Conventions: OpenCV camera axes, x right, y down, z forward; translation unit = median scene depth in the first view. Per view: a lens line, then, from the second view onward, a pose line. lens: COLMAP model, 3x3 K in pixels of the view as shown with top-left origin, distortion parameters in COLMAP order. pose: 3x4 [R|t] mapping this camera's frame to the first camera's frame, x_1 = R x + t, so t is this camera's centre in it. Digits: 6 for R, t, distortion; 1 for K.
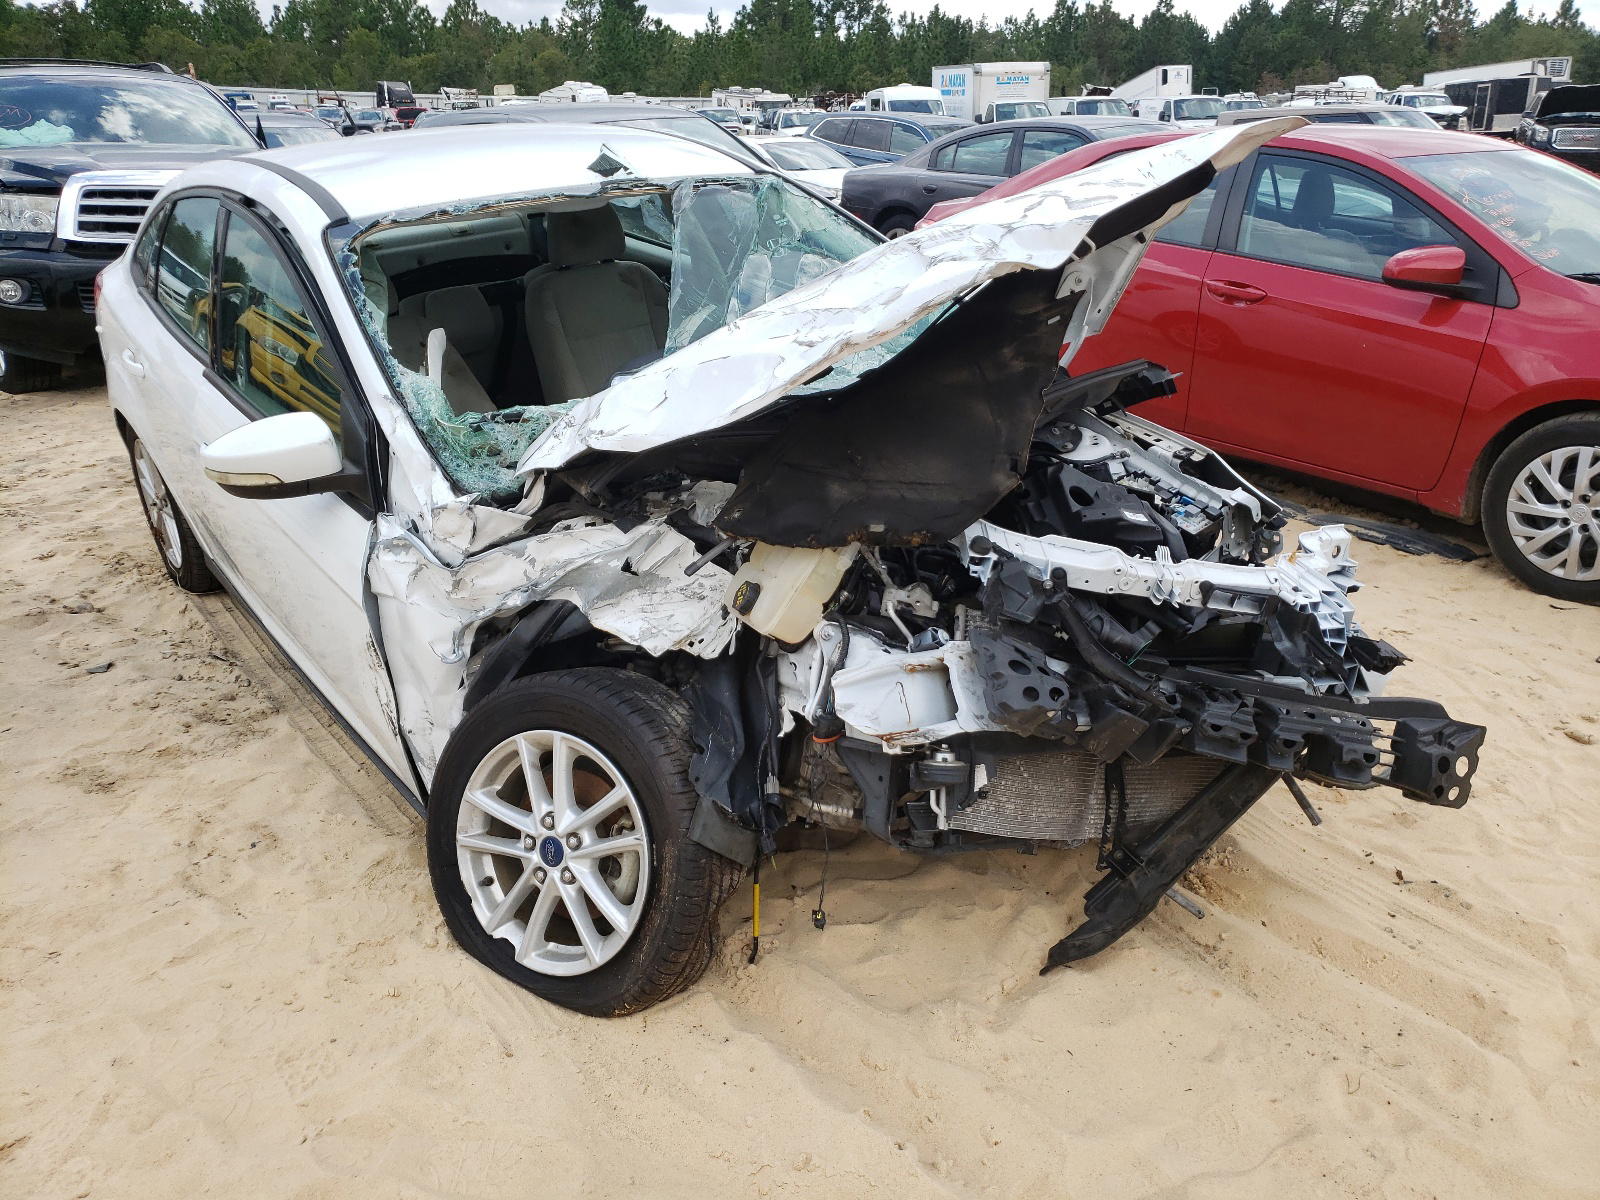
lens RADIAL K [[1199.5, 0, 800.0], [0, 1199.5, 600.0], [0, 0, 1]] dist [0.006942, 0.004278]
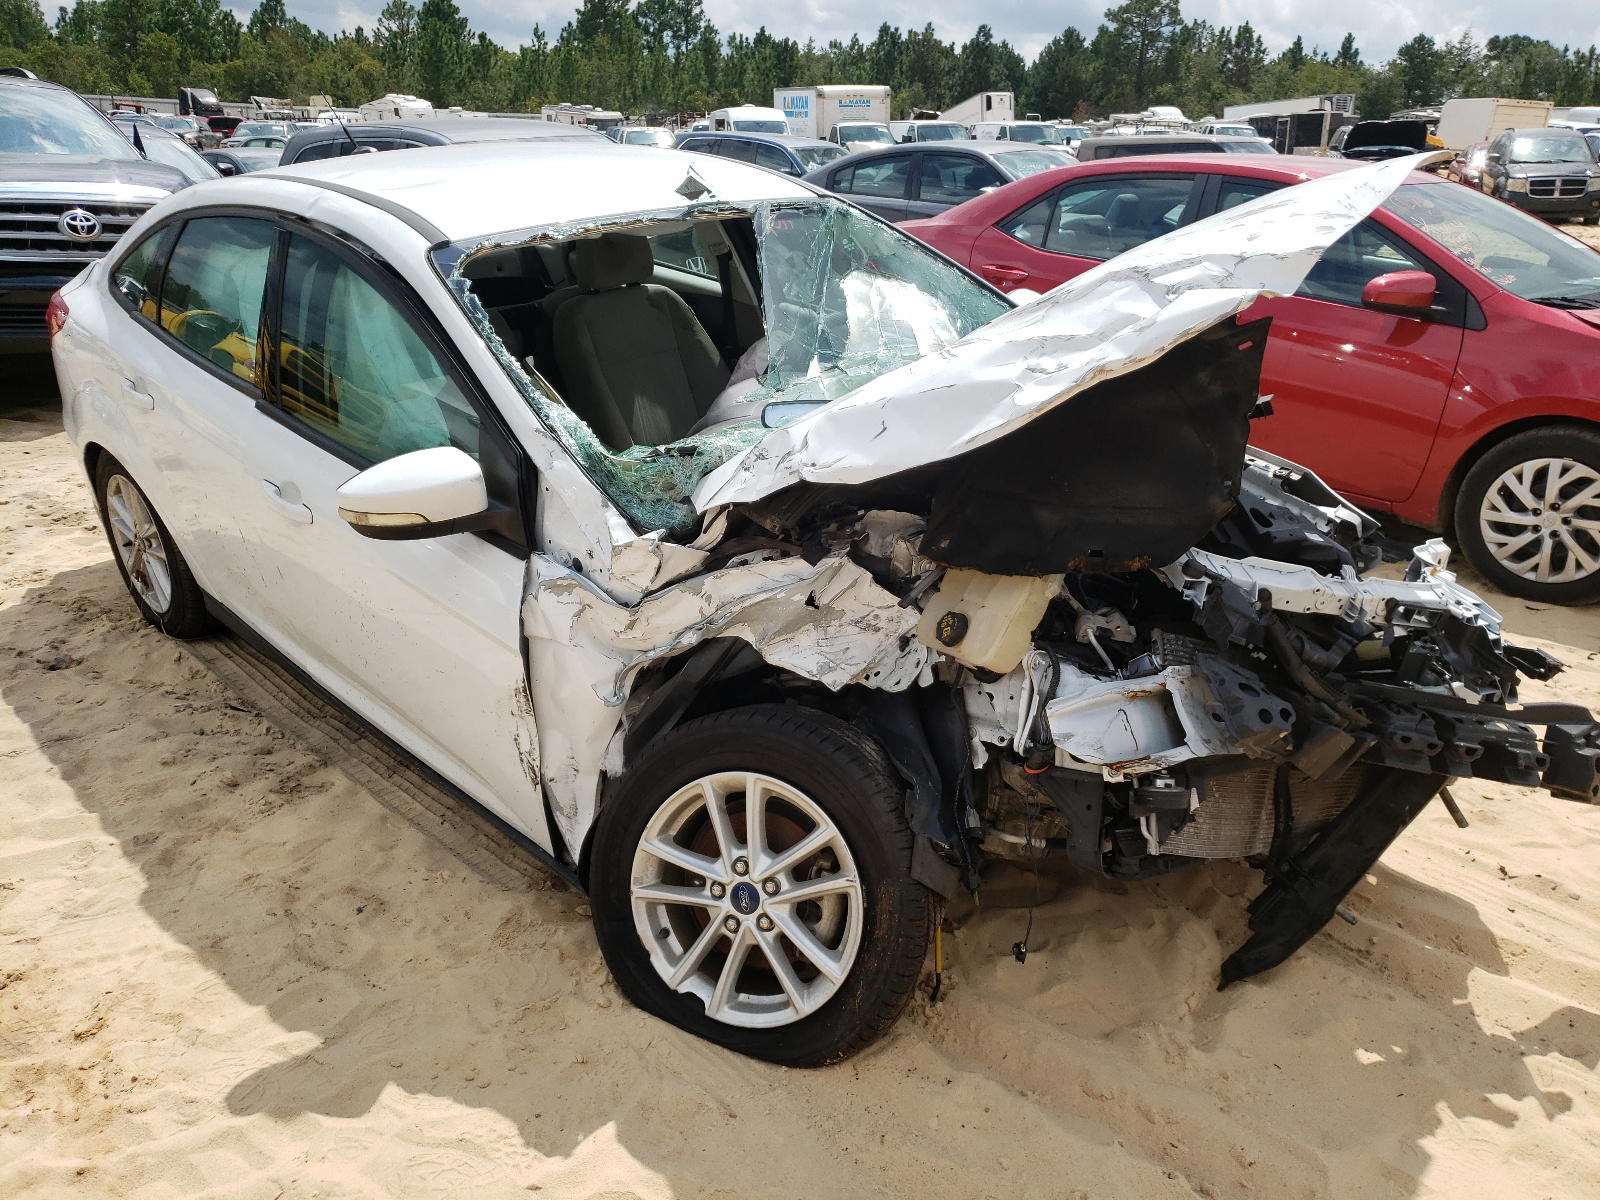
lens RADIAL K [[1204.6, 0, 800.0], [0, 1204.6, 600.0], [0, 0, 1]] dist [0.006506, -0.004828]
pose [[0.991655, -0.030487, 0.125266, -0.268639], [0.032412, 0.999385, -0.013359, -0.015111], [-0.124782, 0.017308, 0.992033, 0.030597]]
